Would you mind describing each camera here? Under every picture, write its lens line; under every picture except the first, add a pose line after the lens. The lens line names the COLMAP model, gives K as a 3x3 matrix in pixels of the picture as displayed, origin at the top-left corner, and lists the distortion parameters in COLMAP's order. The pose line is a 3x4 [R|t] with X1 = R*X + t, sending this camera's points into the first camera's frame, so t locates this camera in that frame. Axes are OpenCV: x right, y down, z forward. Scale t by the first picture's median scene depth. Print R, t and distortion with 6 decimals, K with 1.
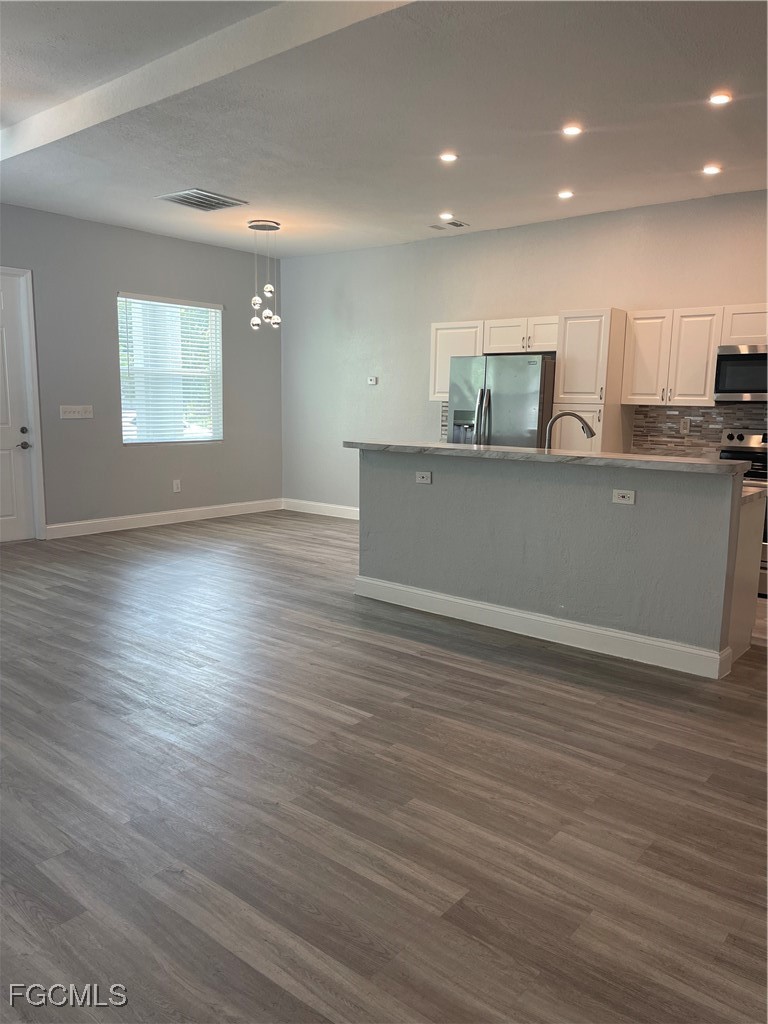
lens RADIAL K [[774.0, 0, 382.0], [0, 774.0, 512.4], [0, 0, 1]] dist [0.065079, -0.085515]
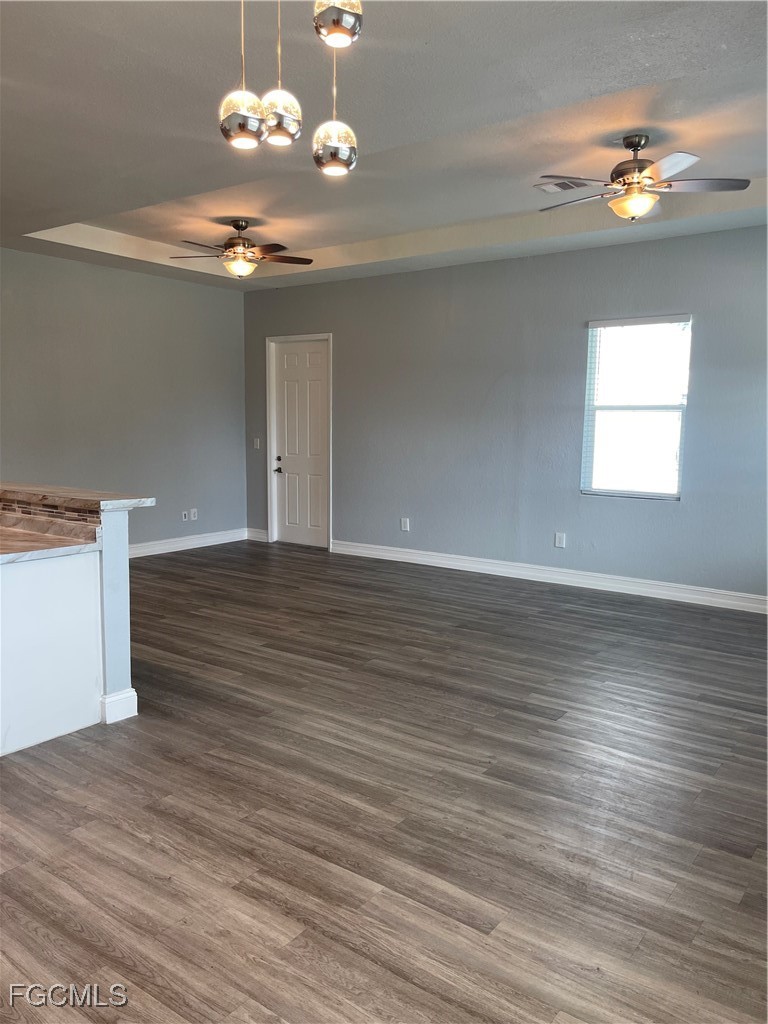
lens RADIAL K [[774.0, 0, 382.0], [0, 774.0, 512.4], [0, 0, 1]] dist [0.065079, -0.085515]
pose [[-0.998439, -0.019013, -0.052523, -0.239417], [-0.032236, 0.964036, 0.263809, -0.295817], [0.045618, 0.265090, -0.963144, 1.813730]]
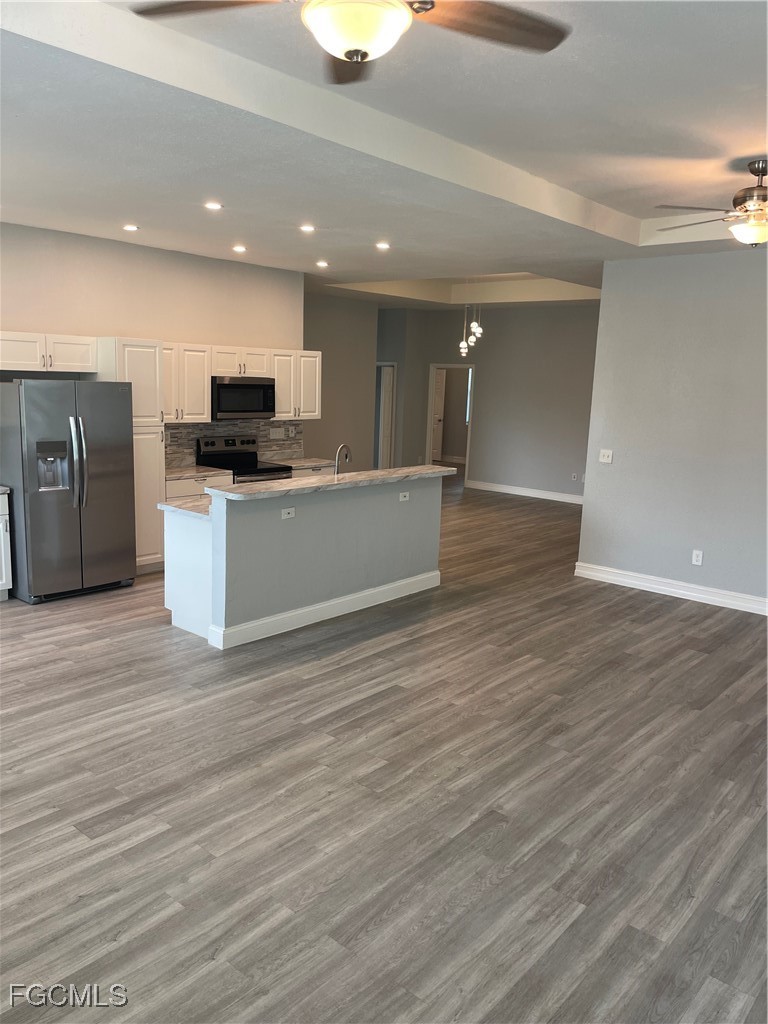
lens RADIAL K [[774.0, 0, 382.0], [0, 774.0, 512.4], [0, 0, 1]] dist [0.065079, -0.085515]
pose [[0.022221, -0.188441, 0.981833, -1.036120], [0.111851, 0.976379, 0.184863, -0.237066], [-0.993477, 0.105711, 0.042773, 0.819032]]
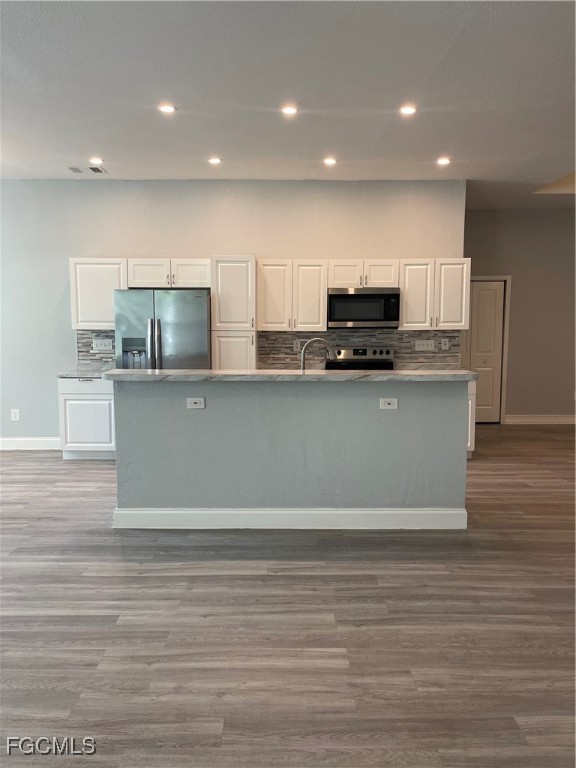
lens RADIAL K [[580.5, 0, 286.5], [0, 580.5, 384.3], [0, 0, 1]] dist [0.065079, -0.085515]
pose [[0.767631, -0.079729, 0.635913, -0.355939], [0.104803, 0.994491, -0.001825, -0.056552], [-0.632264, 0.068046, 0.771759, 0.304668]]
